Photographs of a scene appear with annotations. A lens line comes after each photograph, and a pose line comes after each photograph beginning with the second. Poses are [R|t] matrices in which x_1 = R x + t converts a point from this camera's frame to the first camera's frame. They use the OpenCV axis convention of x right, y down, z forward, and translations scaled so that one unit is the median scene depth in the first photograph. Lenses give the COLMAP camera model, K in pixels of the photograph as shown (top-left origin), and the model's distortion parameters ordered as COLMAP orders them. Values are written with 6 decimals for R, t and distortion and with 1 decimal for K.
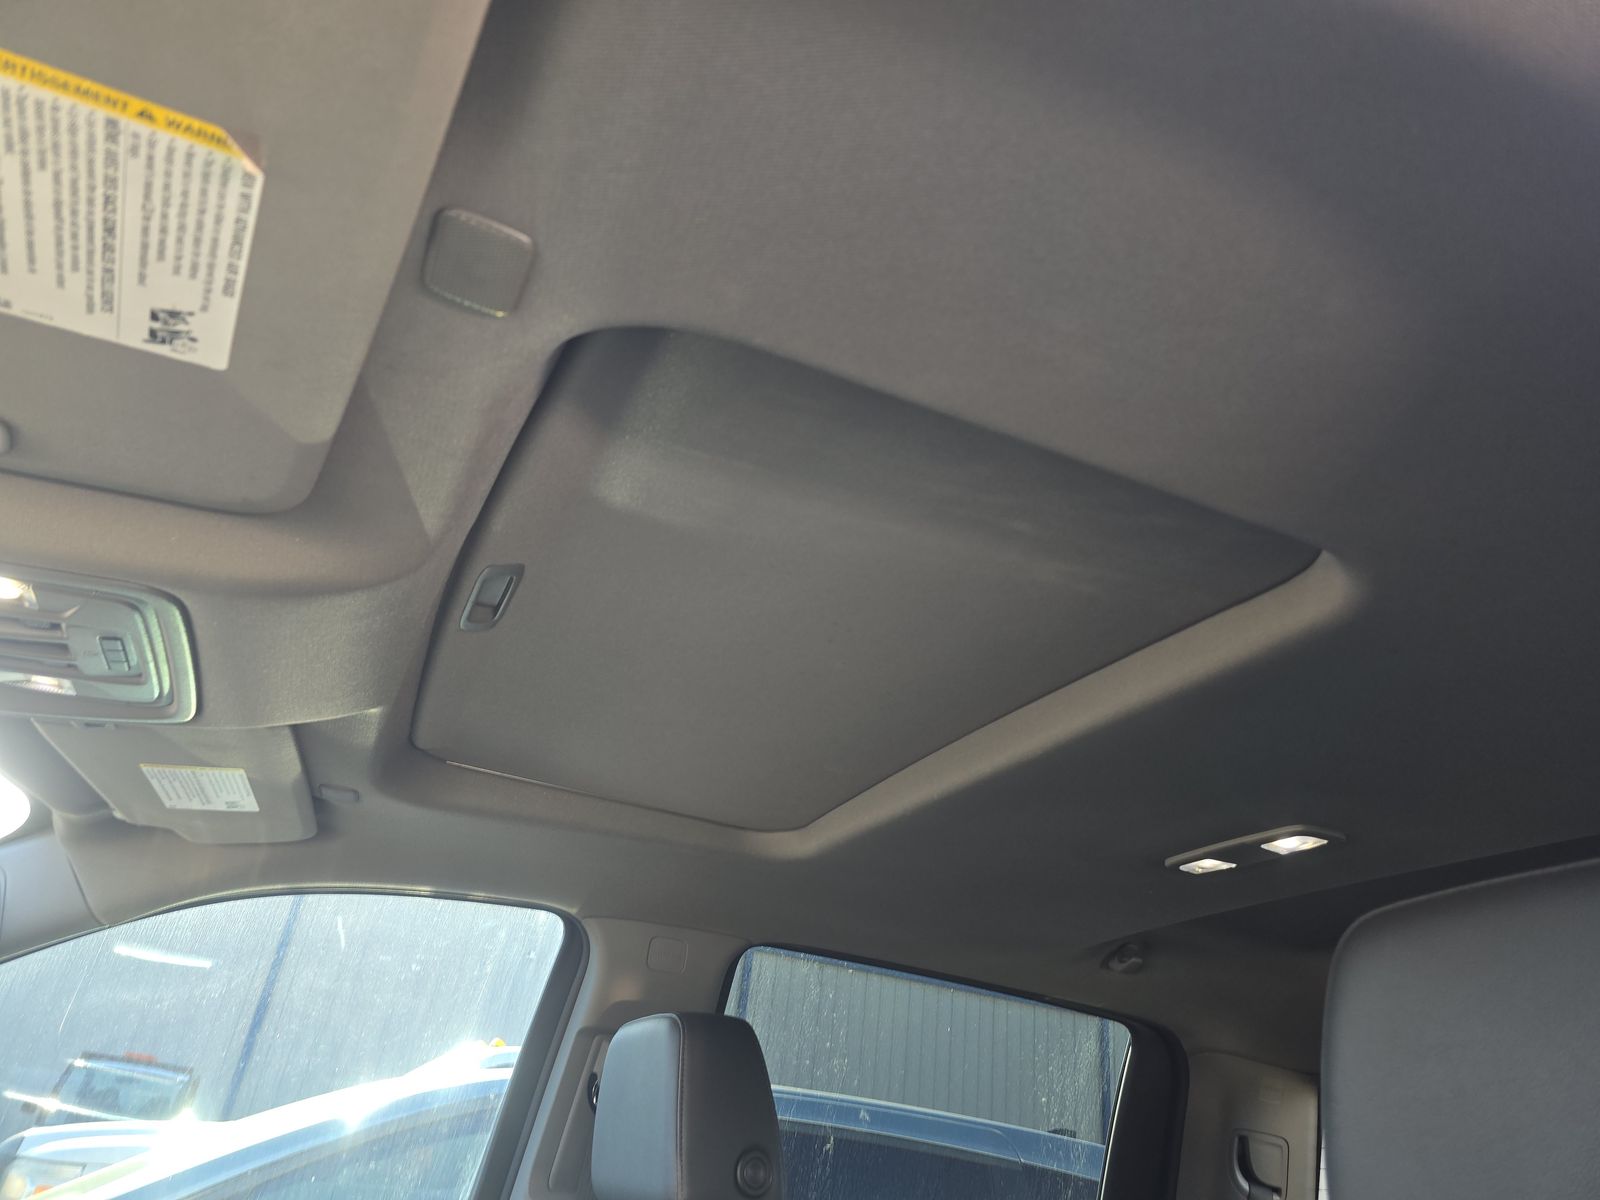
lens RADIAL K [[1068.8, 0, 806.2], [0, 1068.8, 594.4], [0, 0, 1]] dist [0.055432, -0.045442]
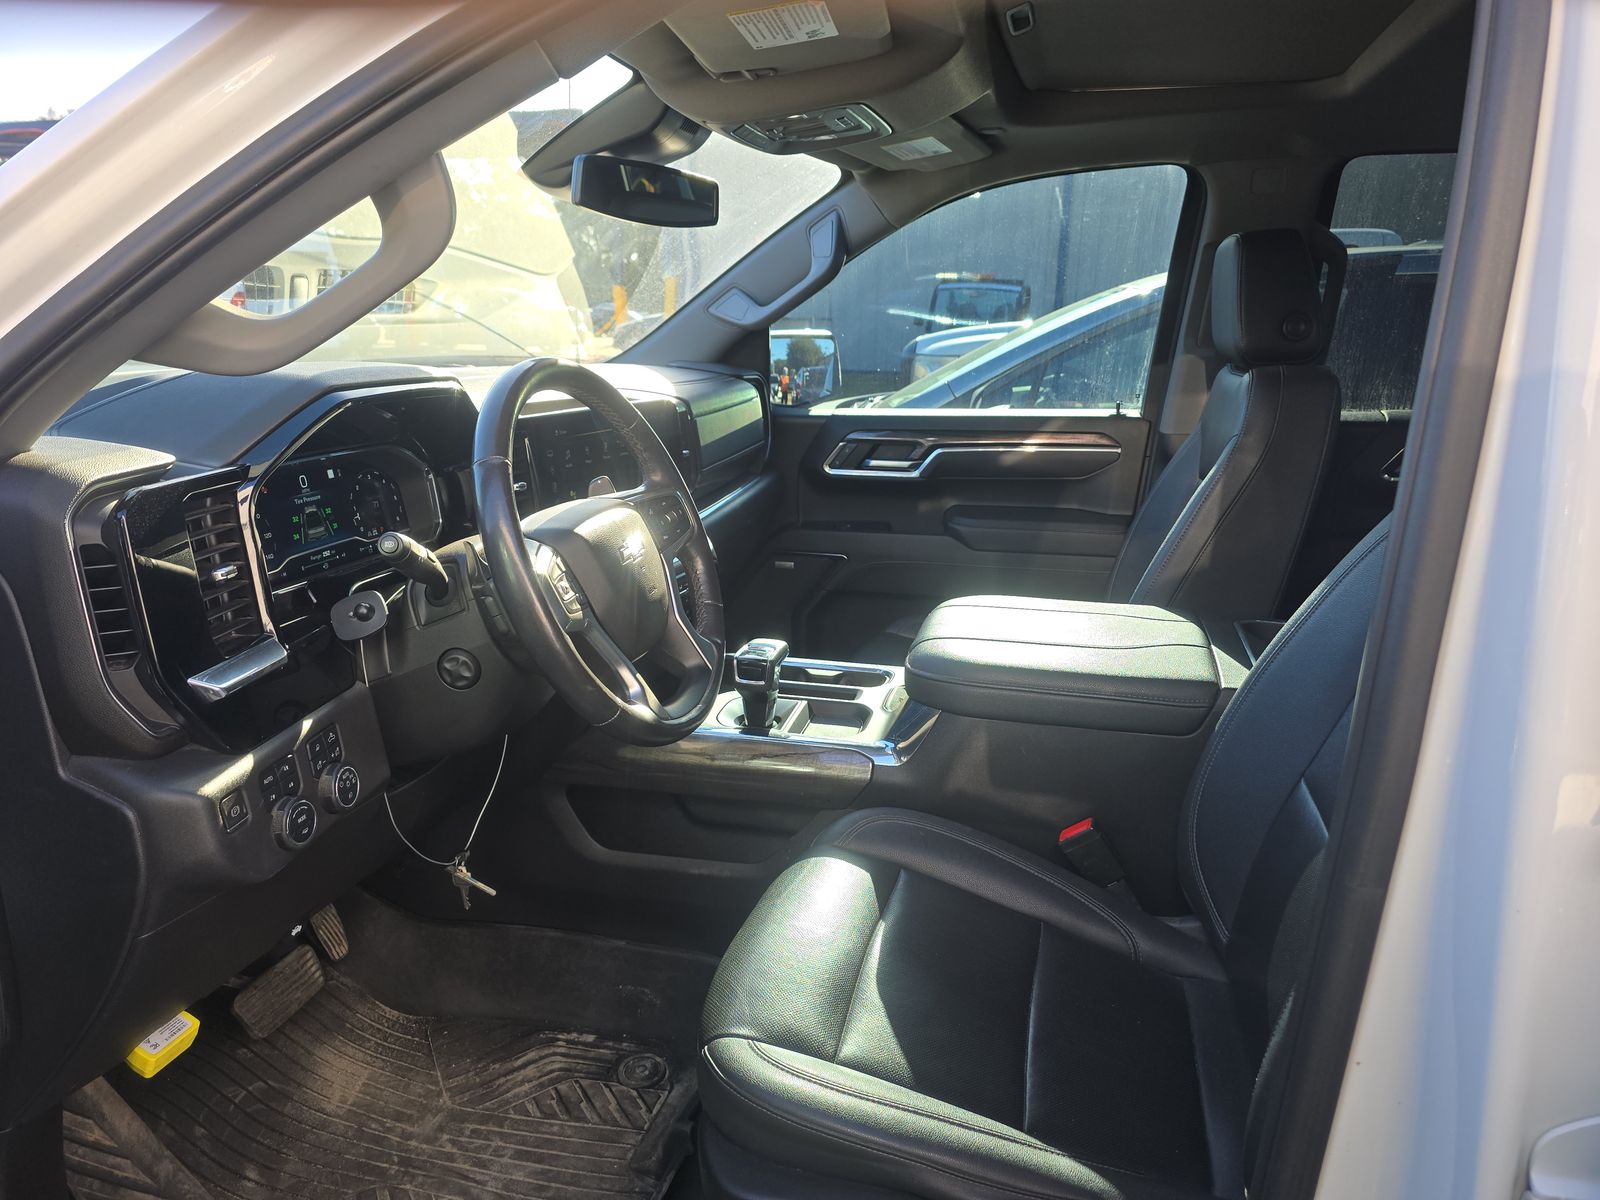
lens RADIAL K [[1068.8, 0, 806.2], [0, 1068.8, 594.4], [0, 0, 1]] dist [0.055432, -0.045442]
pose [[0.774200, 0.073071, -0.628708, 0.306321], [0.357924, 0.768694, 0.530094, -0.176897], [0.522019, -0.635429, 0.568969, -0.355710]]
